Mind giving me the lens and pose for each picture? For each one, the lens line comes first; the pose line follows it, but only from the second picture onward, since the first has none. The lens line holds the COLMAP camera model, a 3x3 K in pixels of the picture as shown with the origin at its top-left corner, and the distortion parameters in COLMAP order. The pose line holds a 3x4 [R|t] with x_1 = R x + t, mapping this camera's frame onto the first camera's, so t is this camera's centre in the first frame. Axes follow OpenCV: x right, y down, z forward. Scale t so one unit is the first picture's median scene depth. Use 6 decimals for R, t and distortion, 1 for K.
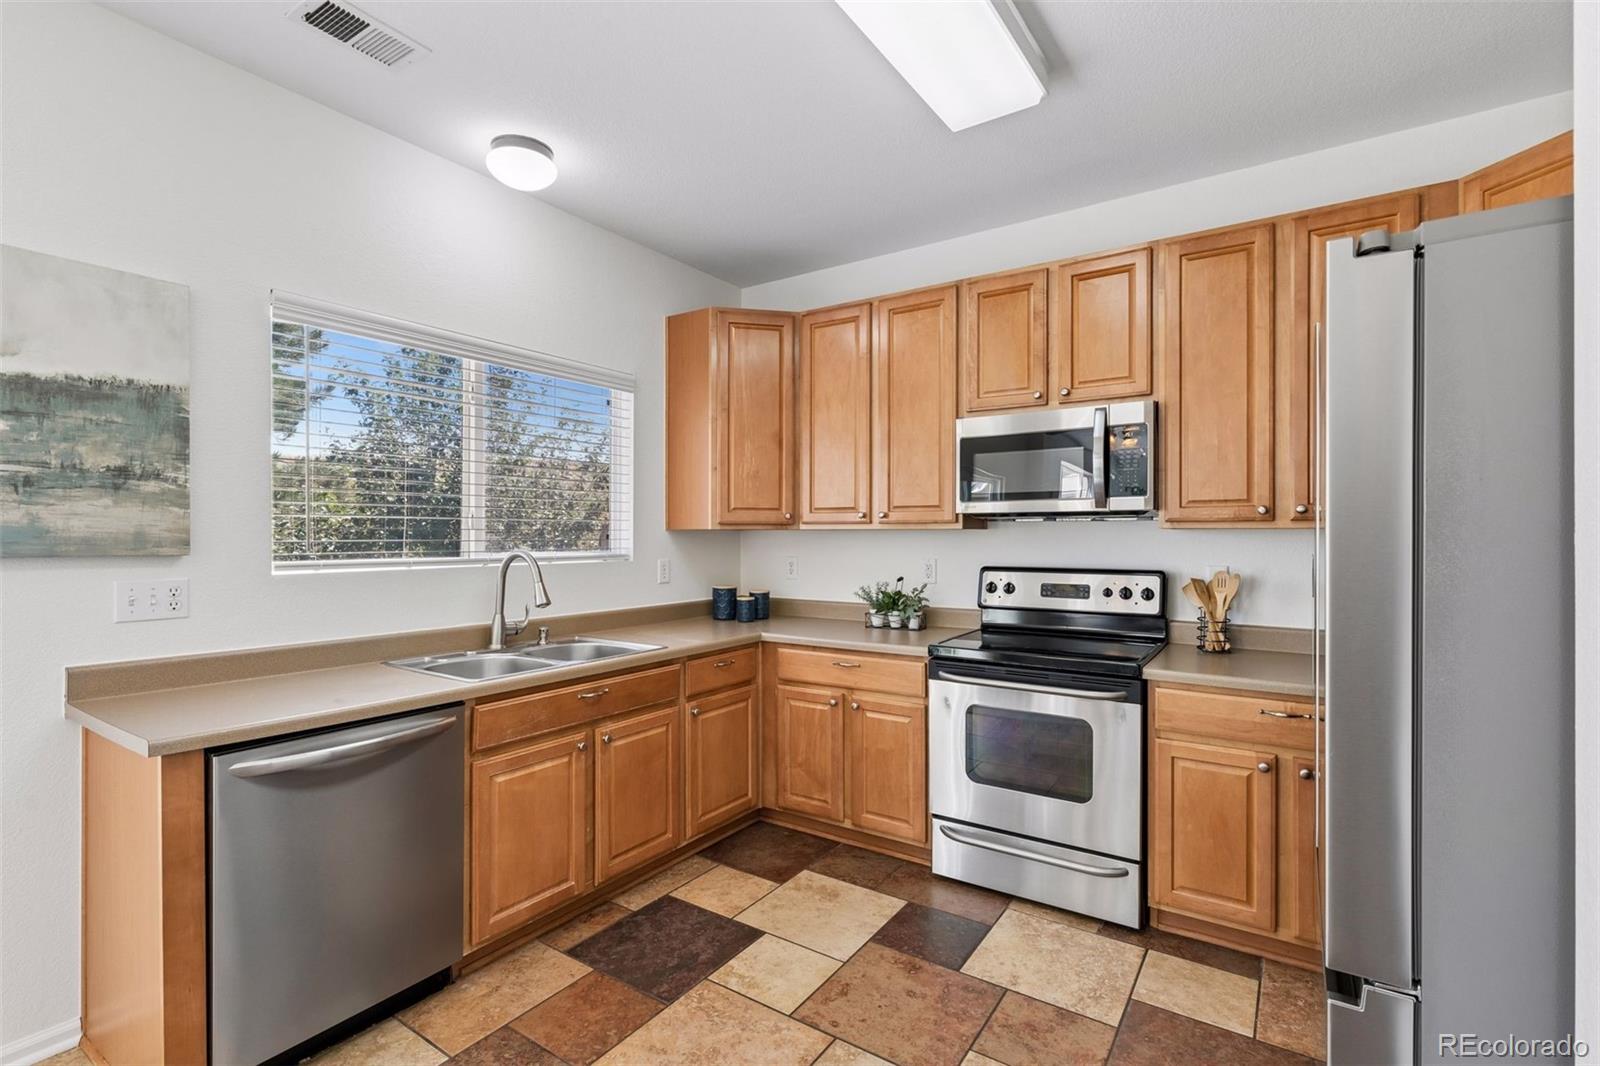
lens RADIAL K [[741.7, 0, 798.7], [0, 741.7, 532.8], [0, 0, 1]] dist [-0.001400, -0.000429]
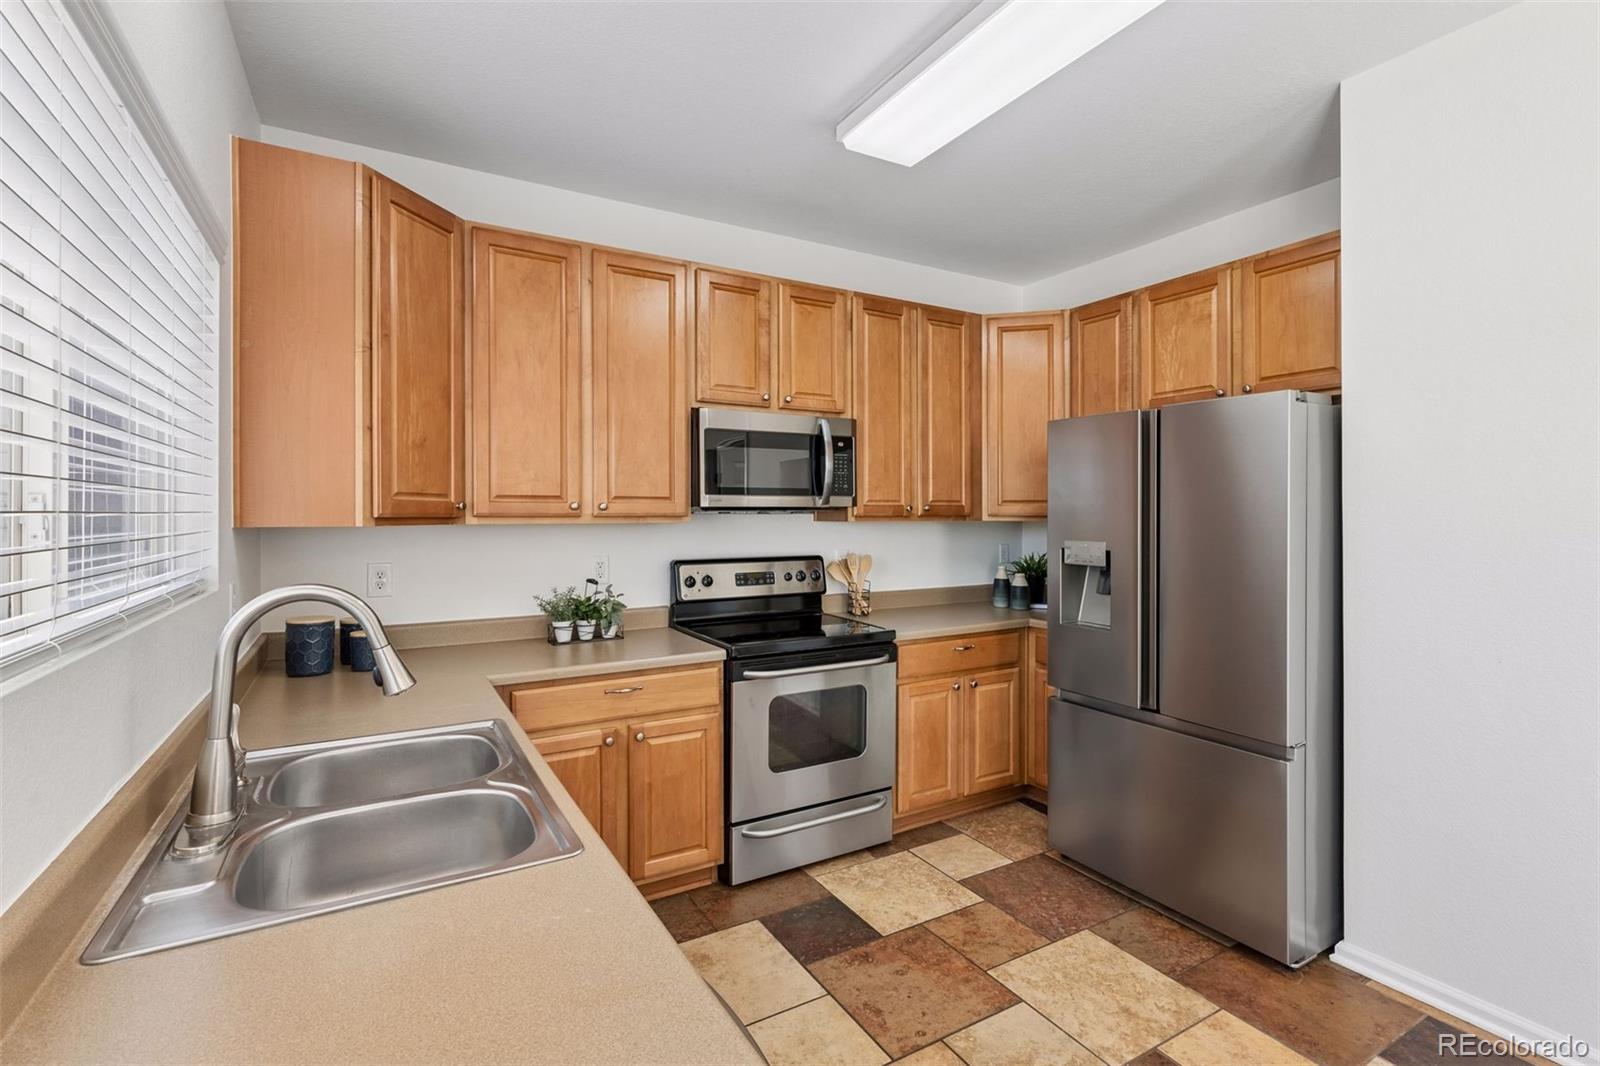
lens RADIAL K [[741.7, 0, 812.1], [0, 741.7, 511.1], [0, 0, 1]] dist [-0.001400, -0.000429]
pose [[0.425263, 0.000283, 0.905070, -0.633991], [-0.000192, 1.000000, -0.000223, -0.022048], [-0.905070, -0.000080, 0.425263, 0.498990]]
